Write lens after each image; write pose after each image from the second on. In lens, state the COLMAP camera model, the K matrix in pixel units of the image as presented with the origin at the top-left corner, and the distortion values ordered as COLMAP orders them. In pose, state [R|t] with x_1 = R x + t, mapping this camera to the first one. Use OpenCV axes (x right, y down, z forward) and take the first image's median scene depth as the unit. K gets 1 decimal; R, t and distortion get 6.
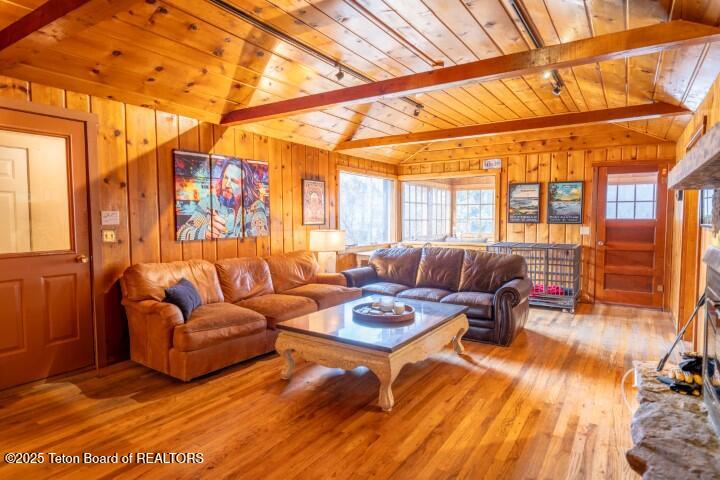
lens RADIAL K [[420.5, 0, 359.9], [0, 420.5, 239.5], [0, 0, 1]] dist [-0.000062, -0.000026]
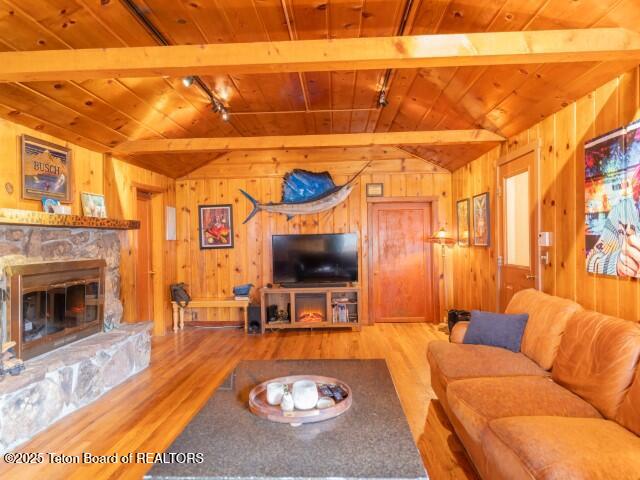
lens RADIAL K [[392.4, 0, 320.1], [0, 392.4, 239.8], [0, 0, 1]] dist [0.000128, -0.000020]
pose [[-0.861713, 0.013077, -0.507227, 0.275260], [-0.015963, 0.998474, 0.052861, -0.075387], [0.507144, 0.053648, -0.860190, 1.296912]]
